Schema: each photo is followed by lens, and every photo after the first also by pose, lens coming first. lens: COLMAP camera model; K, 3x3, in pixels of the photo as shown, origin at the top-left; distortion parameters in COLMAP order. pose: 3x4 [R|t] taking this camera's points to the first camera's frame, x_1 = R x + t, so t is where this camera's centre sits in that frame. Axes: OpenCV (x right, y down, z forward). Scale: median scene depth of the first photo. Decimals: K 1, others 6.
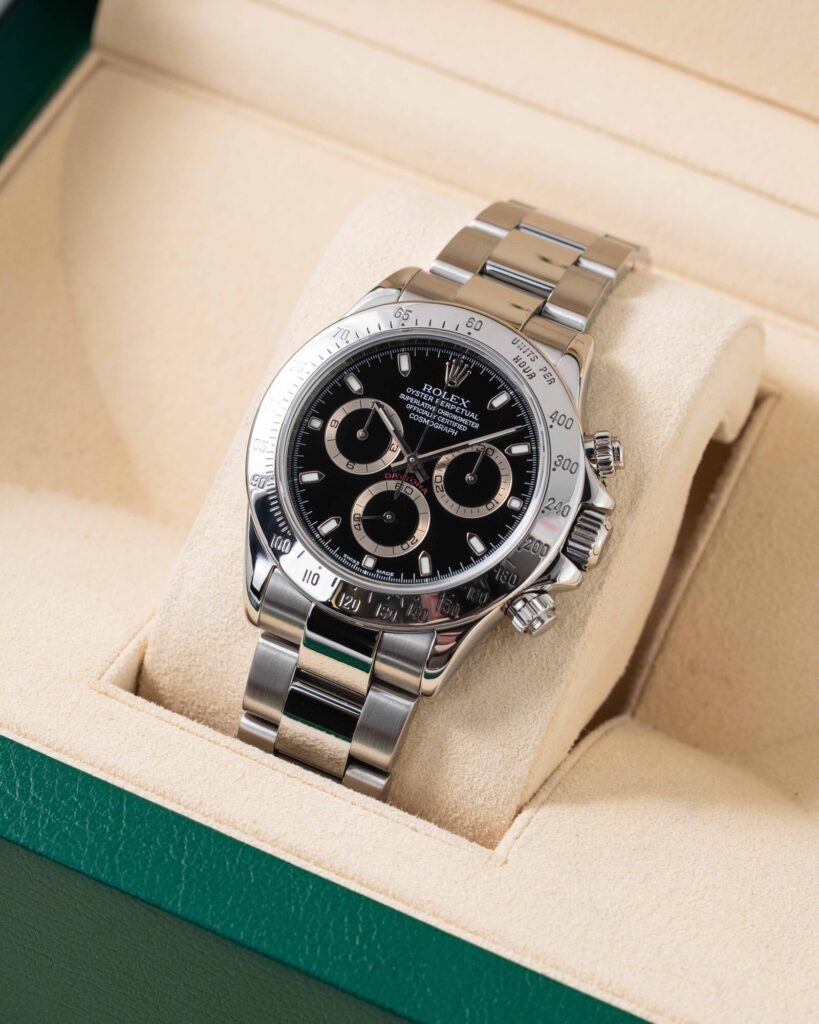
lens RADIAL K [[3574.1, 0, 409.5], [0, 3574.1, 512.0], [0, 0, 1]] dist [-0.038289, -0.764150]
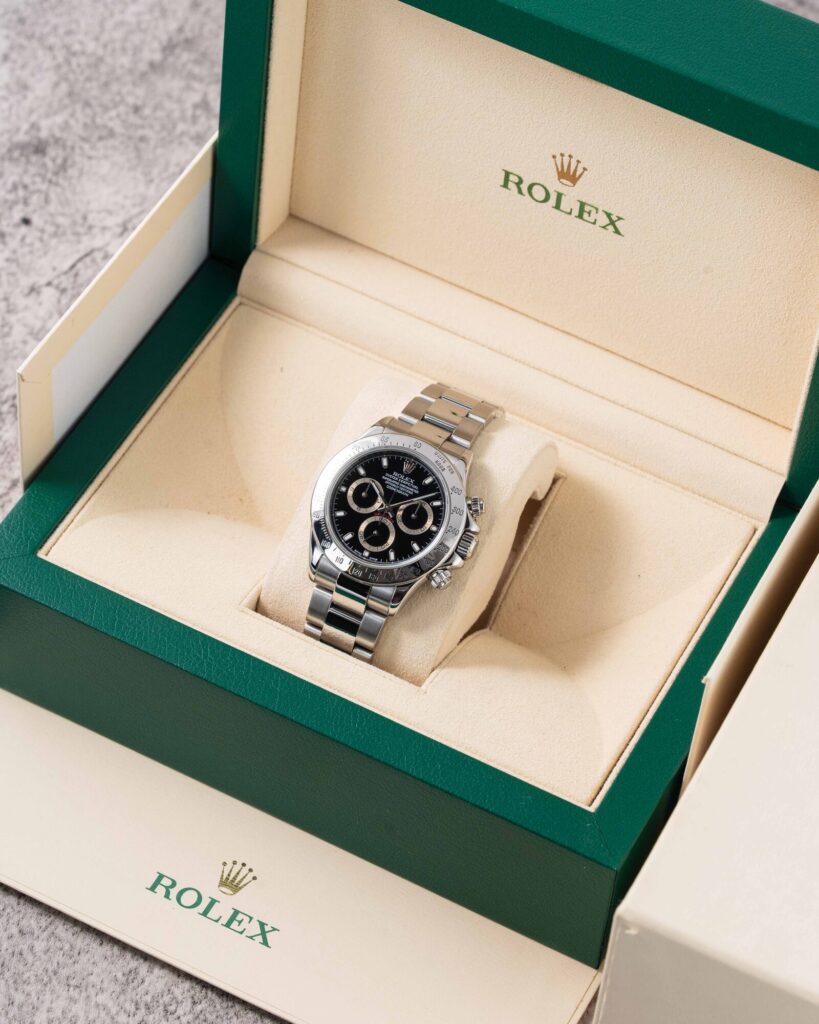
lens RADIAL K [[3574.1, 0, 409.5], [0, 3574.1, 512.0], [0, 0, 1]] dist [-0.038289, -0.764150]
pose [[0.999688, 0.024811, -0.002863, 0.020391], [-0.024786, 0.999655, 0.008637, -0.030464], [0.003076, -0.008564, 0.999959, -1.163842]]
